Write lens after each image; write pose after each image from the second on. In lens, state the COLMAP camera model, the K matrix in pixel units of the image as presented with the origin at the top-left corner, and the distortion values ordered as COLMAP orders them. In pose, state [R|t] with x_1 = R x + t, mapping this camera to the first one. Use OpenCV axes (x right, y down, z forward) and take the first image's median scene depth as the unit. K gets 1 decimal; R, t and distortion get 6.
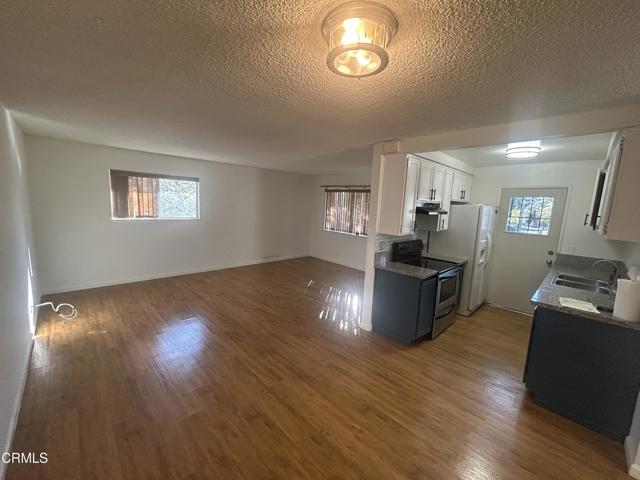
lens RADIAL K [[255.8, 0, 320.0], [0, 255.8, 240.0], [0, 0, 1]] dist [-0.009191, -0.000055]
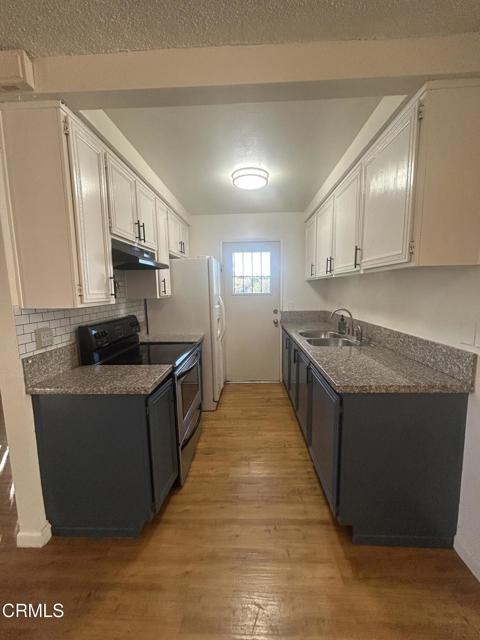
lens RADIAL K [[255.8, 0, 240.0], [0, 255.8, 320.0], [0, 0, 1]] dist [-0.009191, -0.000055]
pose [[0.720471, -0.138443, 0.679526, 0.184266], [0.145379, 0.988249, 0.047203, 0.019562], [-0.678076, 0.064780, 0.732131, 0.437619]]
